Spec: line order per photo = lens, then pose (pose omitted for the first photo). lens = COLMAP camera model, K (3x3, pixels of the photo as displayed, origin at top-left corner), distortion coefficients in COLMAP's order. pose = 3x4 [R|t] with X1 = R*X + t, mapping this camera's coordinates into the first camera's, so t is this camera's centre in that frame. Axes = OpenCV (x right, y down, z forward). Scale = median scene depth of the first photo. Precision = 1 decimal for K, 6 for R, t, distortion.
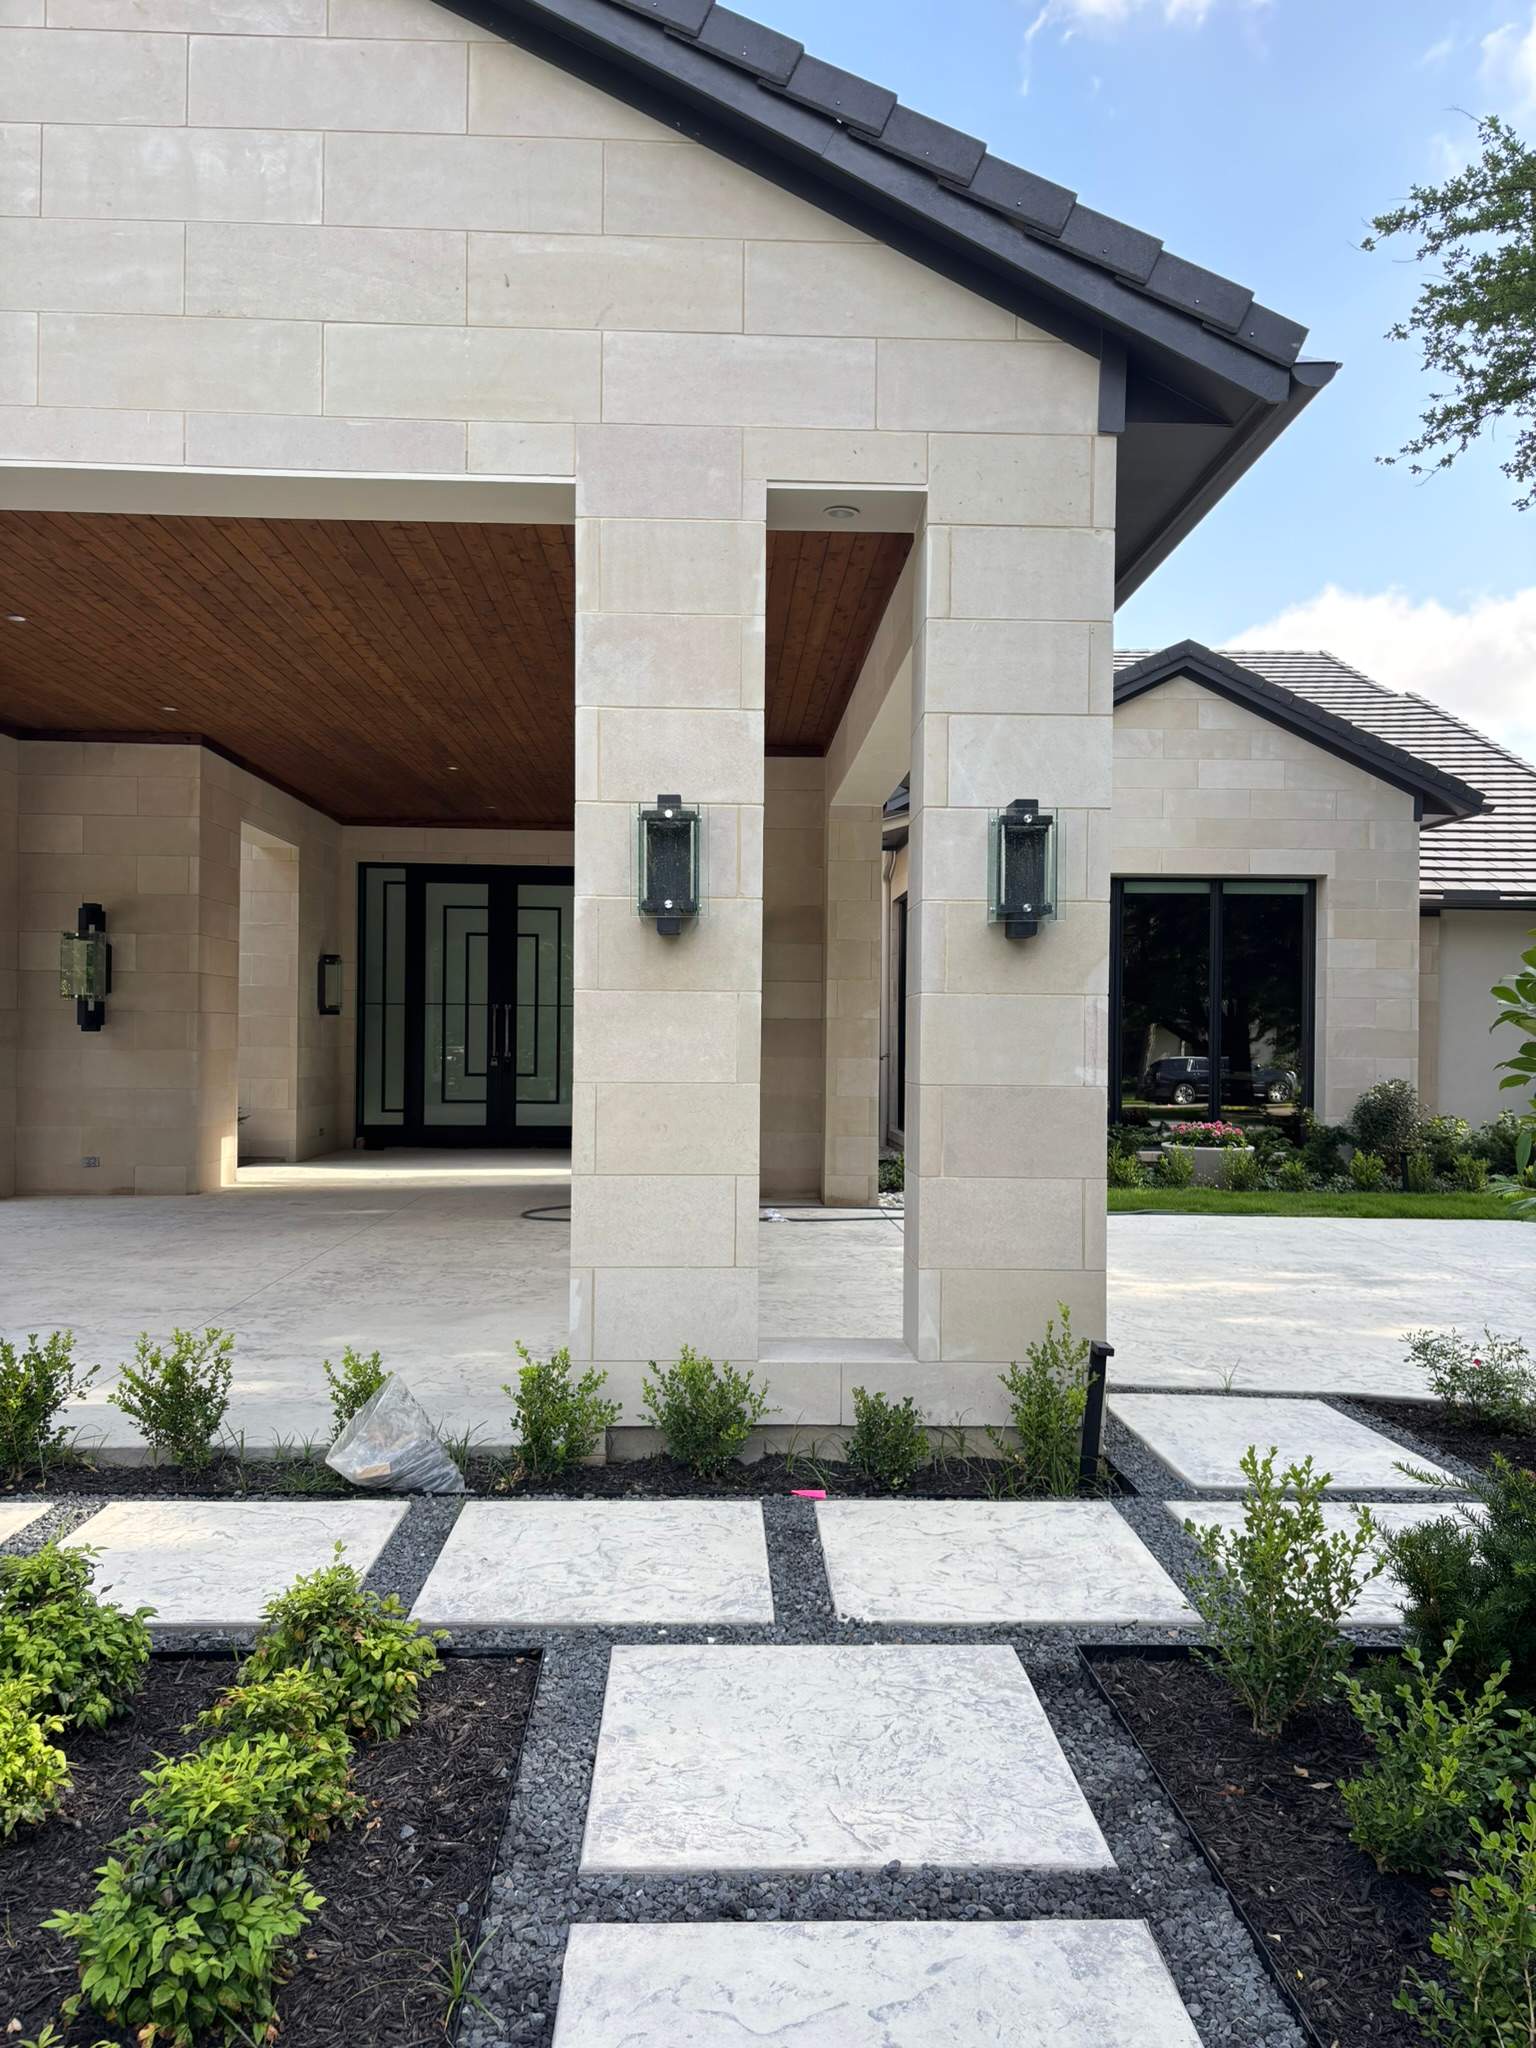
lens RADIAL K [[1540.1, 0, 781.8], [0, 1540.1, 1043.3], [0, 0, 1]] dist [0.039297, -0.033696]
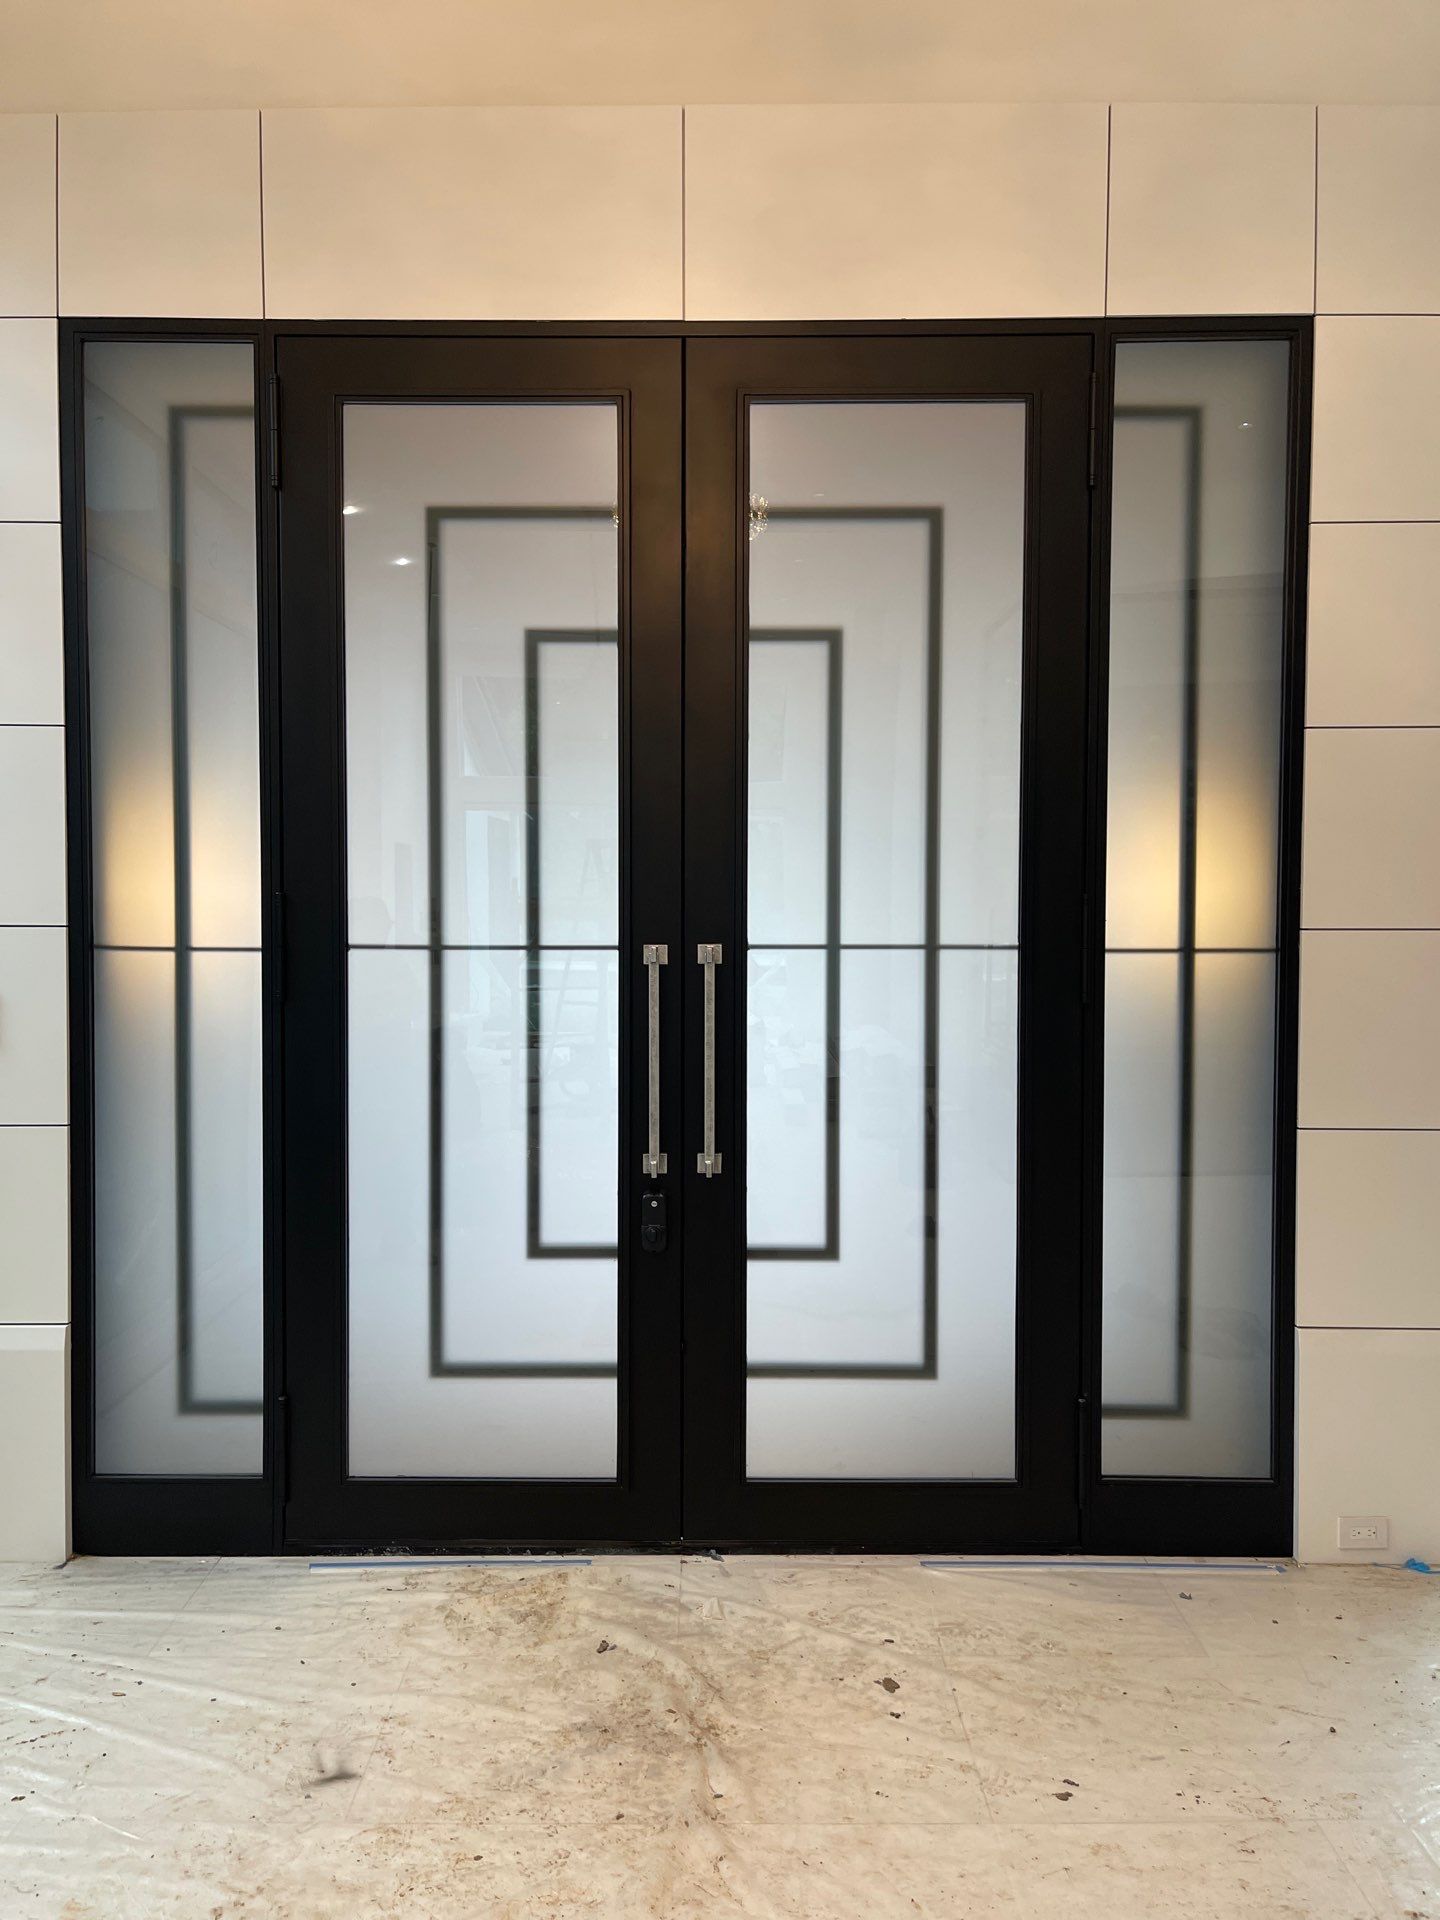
lens RADIAL K [[1350.7, 0, 711.1], [0, 1350.7, 961.9], [0, 0, 1]] dist [0.009350, -0.000294]
pose [[0.999153, -0.007576, -0.040456, -0.180885], [0.008441, 0.999739, 0.021251, -0.028627], [0.040285, -0.021574, 0.998955, 0.854862]]
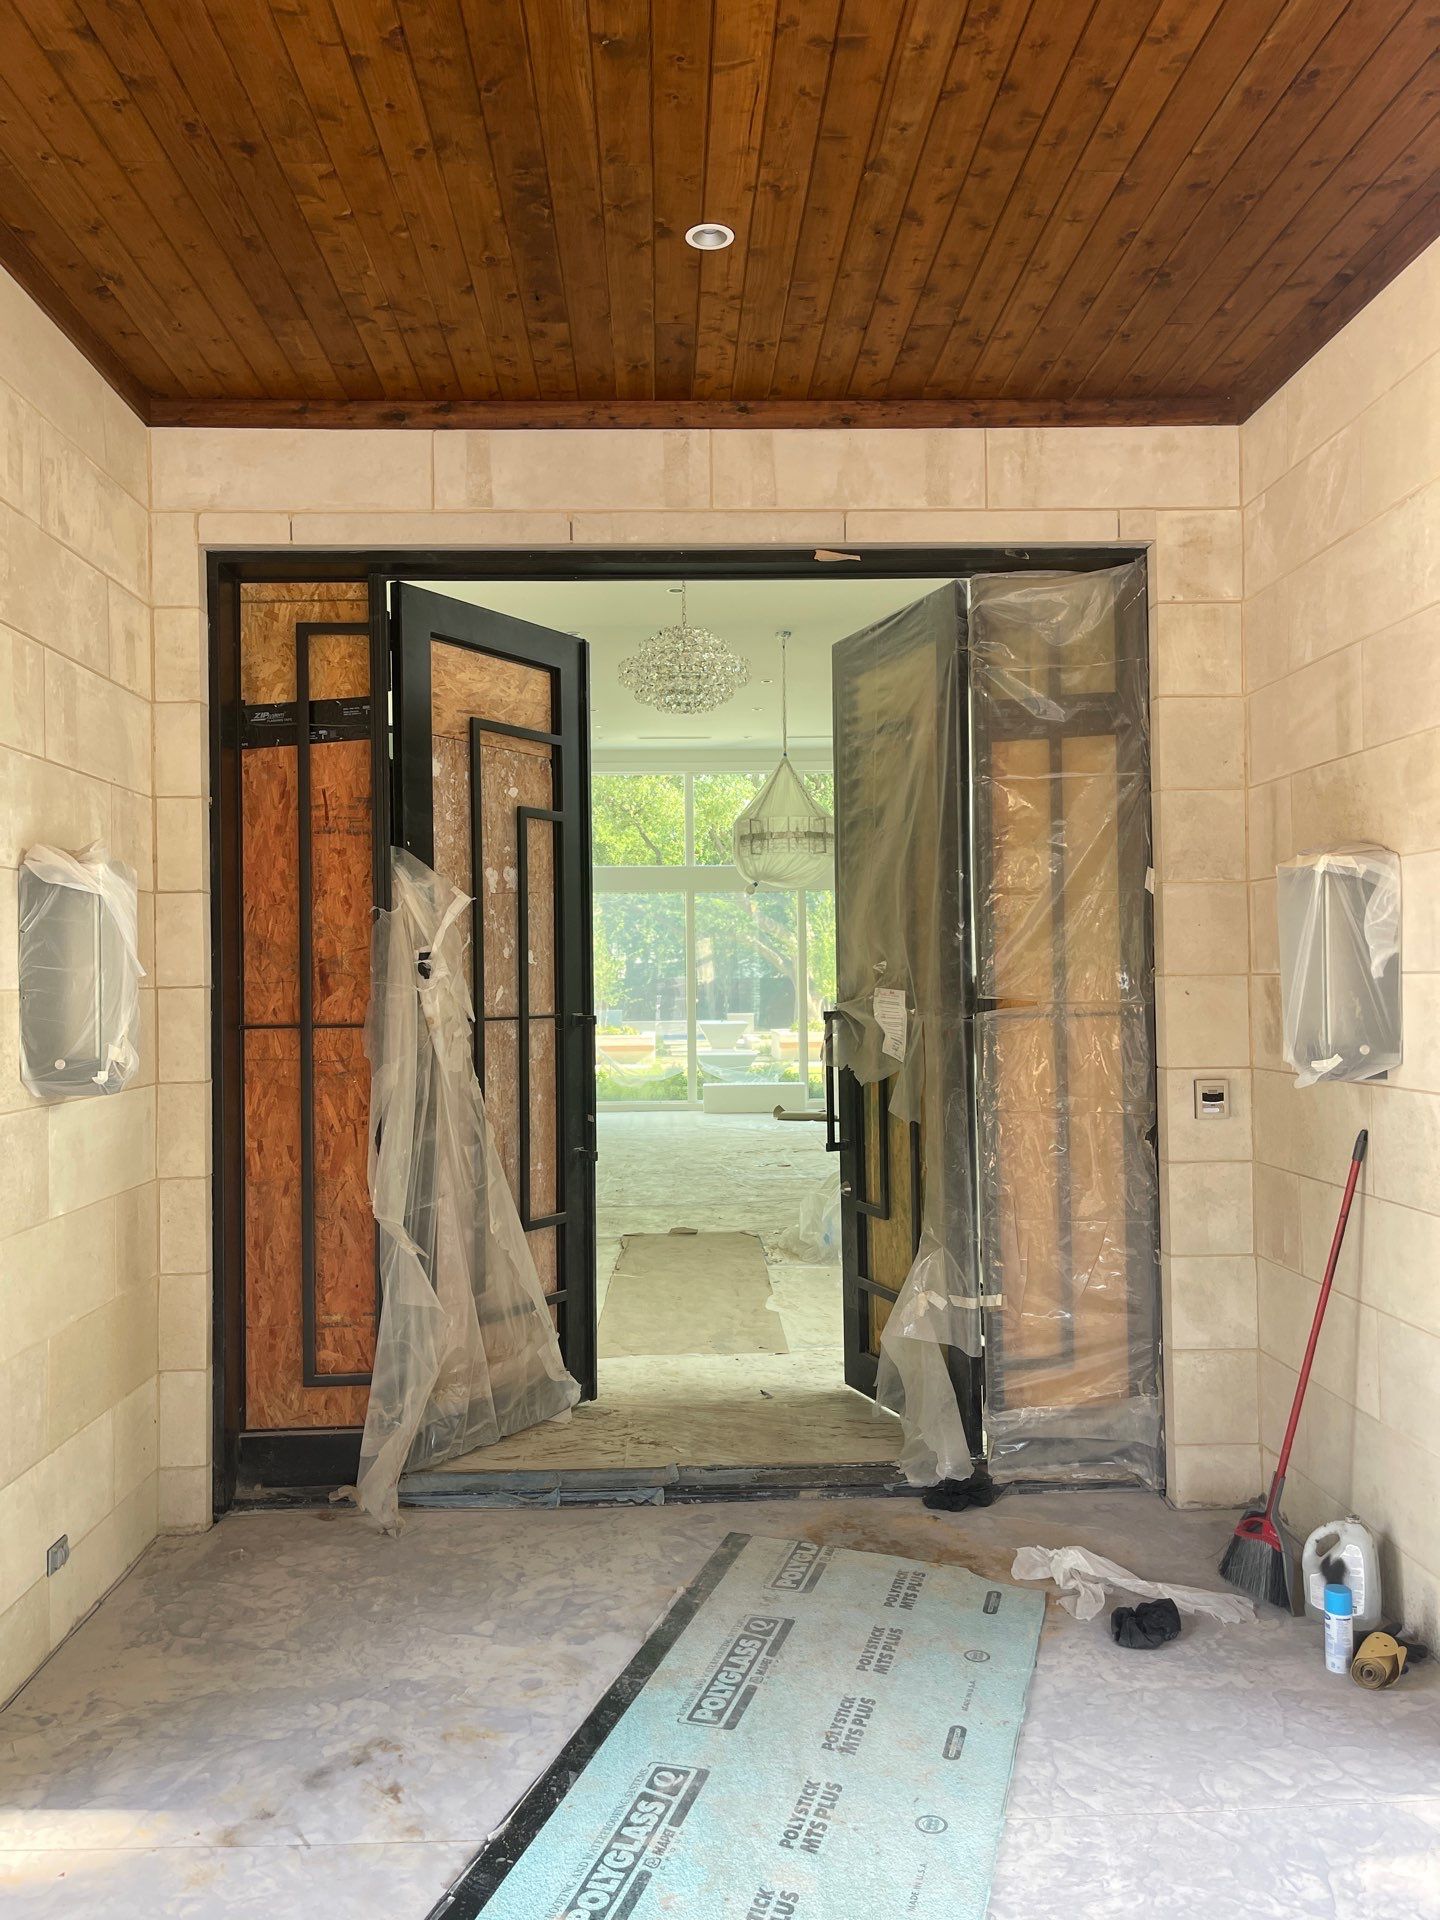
lens RADIAL K [[1448.1, 0, 717.3], [0, 1448.1, 956.5], [0, 0, 1]] dist [0.050060, -0.052503]
pose [[0.999665, -0.024634, -0.007887, -0.184660], [0.024431, 0.999392, -0.024894, -0.031997], [0.008495, 0.024693, 0.999659, 0.758933]]
